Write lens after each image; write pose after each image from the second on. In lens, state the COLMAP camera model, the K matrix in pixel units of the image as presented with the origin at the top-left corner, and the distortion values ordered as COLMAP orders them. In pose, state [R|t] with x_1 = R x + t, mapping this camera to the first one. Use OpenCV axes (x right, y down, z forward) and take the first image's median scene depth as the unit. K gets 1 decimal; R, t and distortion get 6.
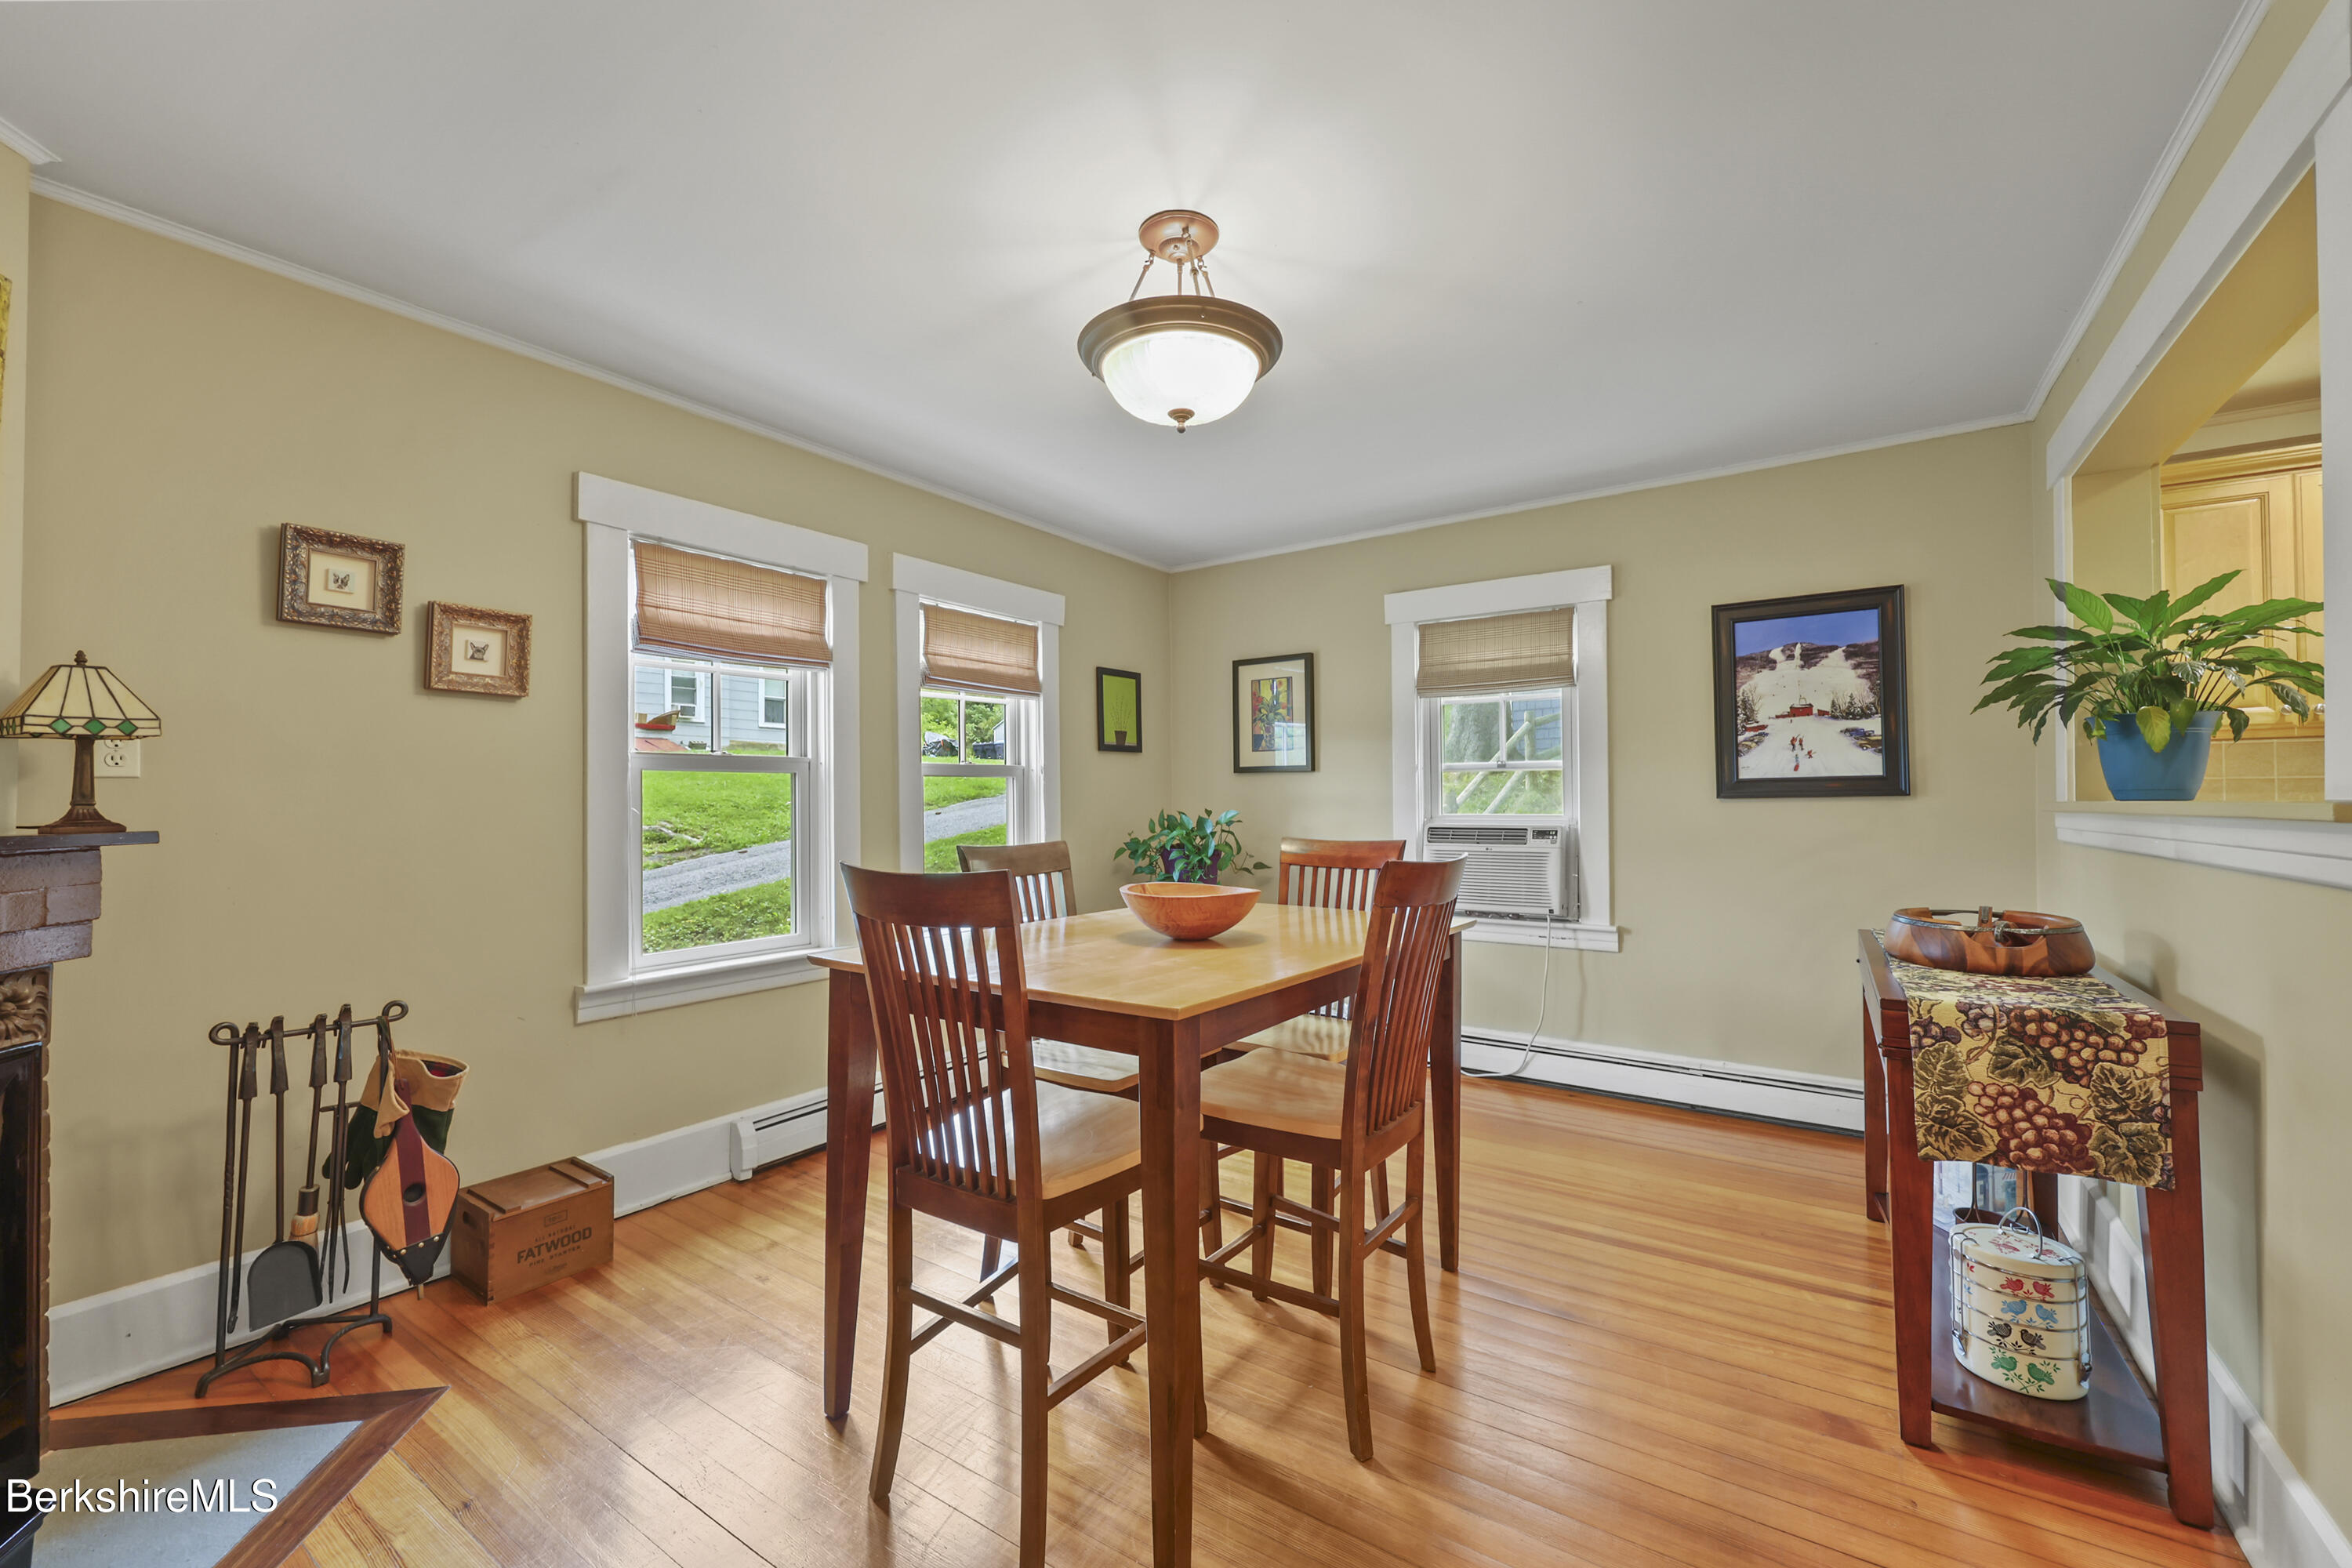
lens RADIAL K [[955.6, 0, 1179.1], [0, 955.6, 787.3], [0, 0, 1]] dist [0.000003, -0.000040]
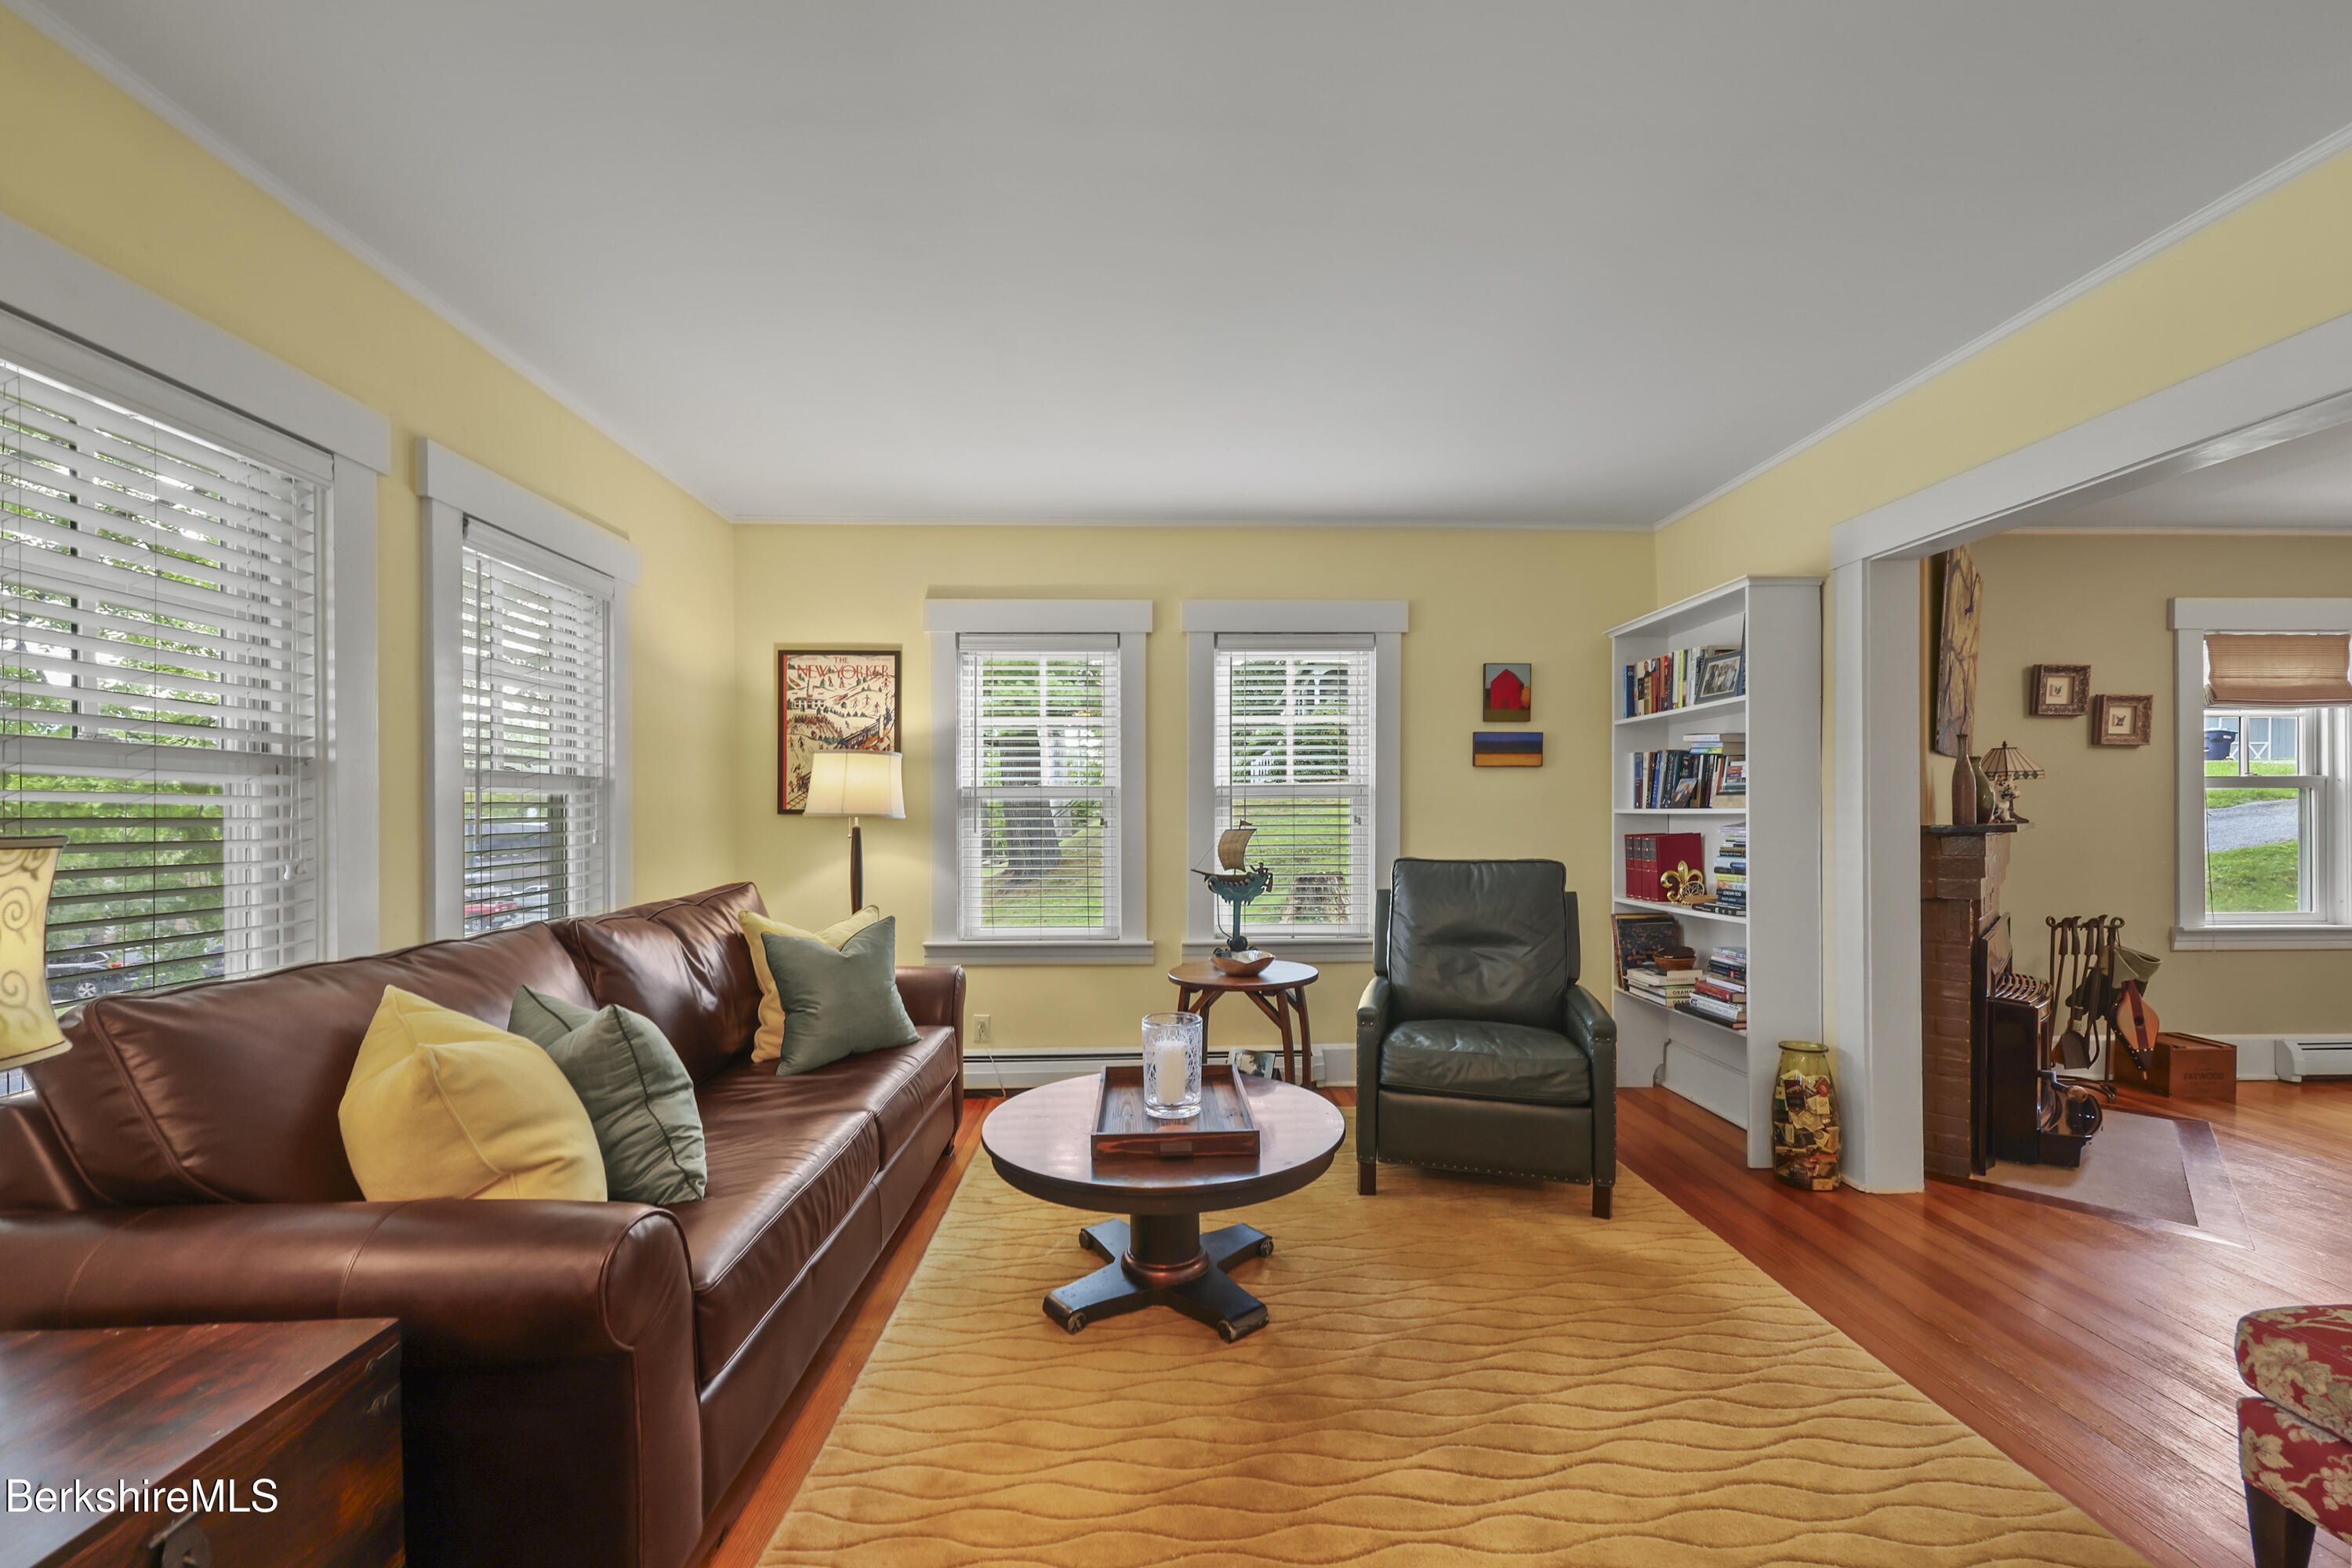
lens RADIAL K [[958.1, 0, 1181.9], [0, 958.1, 812.9], [0, 0, 1]] dist [-0.001027, 0.000190]
pose [[0.587290, 0.004599, -0.809364, -0.262526], [0.008889, 0.999887, 0.012131, -0.010699], [0.809328, -0.014319, 0.587183, -1.039906]]
